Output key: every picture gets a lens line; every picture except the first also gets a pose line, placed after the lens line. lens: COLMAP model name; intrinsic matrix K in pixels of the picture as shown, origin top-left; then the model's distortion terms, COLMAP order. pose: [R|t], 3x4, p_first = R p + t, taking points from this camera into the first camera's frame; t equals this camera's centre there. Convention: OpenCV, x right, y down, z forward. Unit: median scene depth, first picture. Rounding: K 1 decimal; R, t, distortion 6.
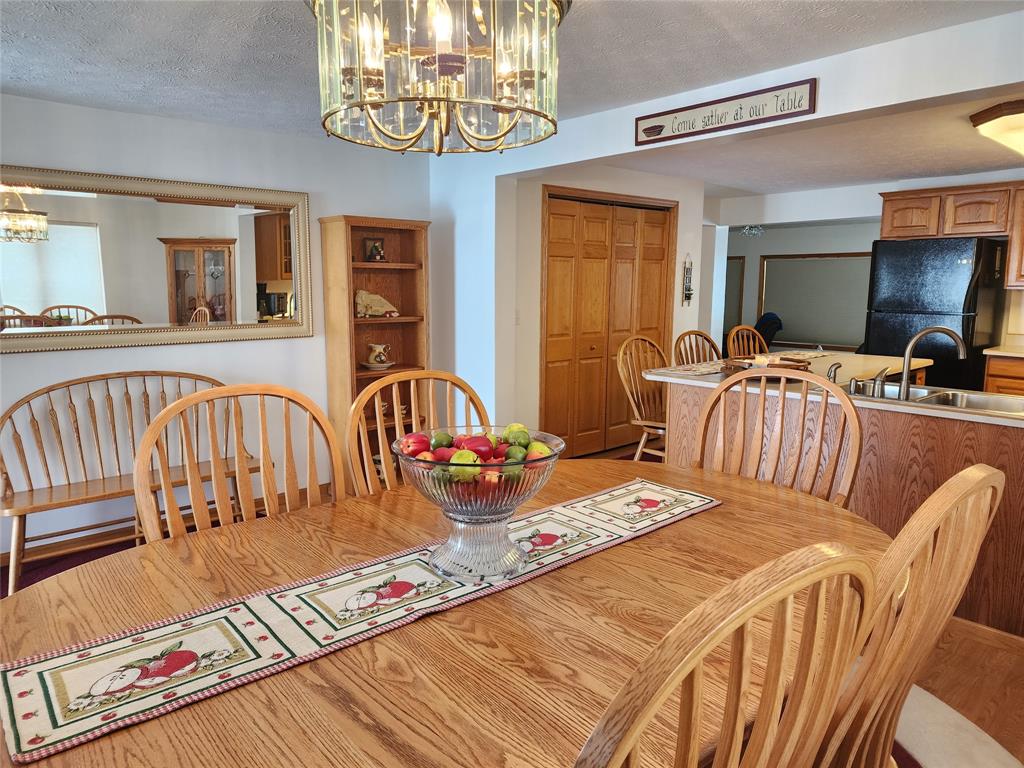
lens RADIAL K [[676.9, 0, 510.7], [0, 676.9, 384.7], [0, 0, 1]] dist [0.048897, -0.057647]
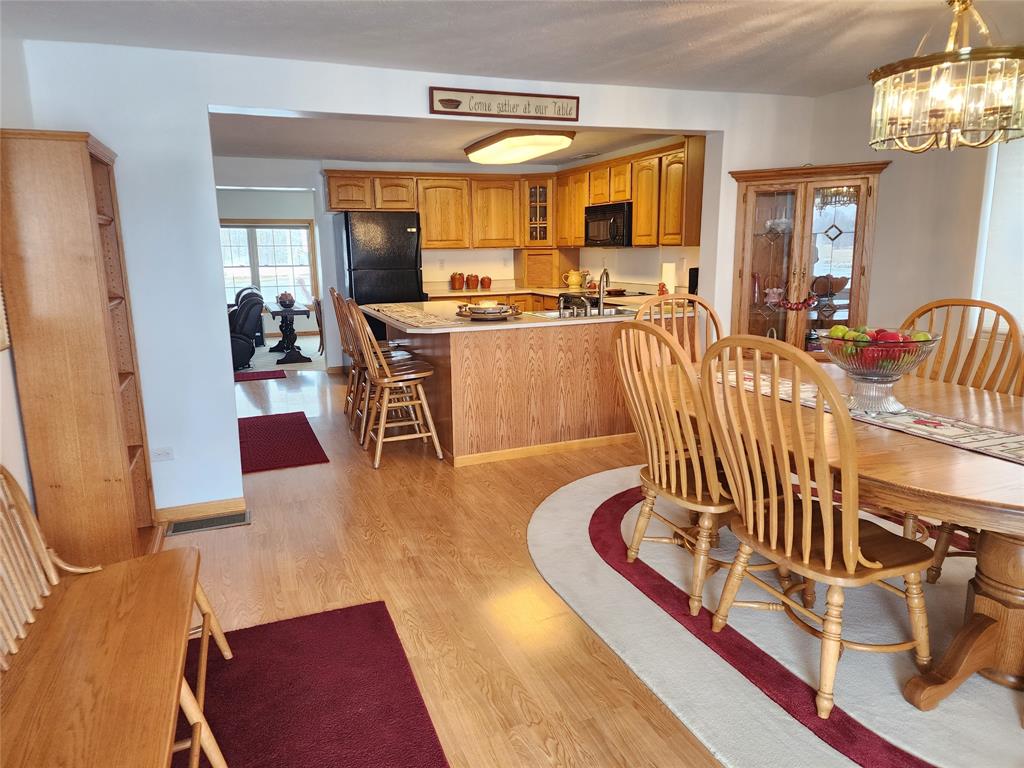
lens RADIAL K [[676.9, 0, 503.9], [0, 676.9, 381.0], [0, 0, 1]] dist [0.048897, -0.057647]
pose [[0.336551, -0.192919, 0.921692, -0.850713], [0.160261, 0.976245, 0.145819, -0.080436], [-0.927928, 0.098635, 0.359473, 0.560130]]
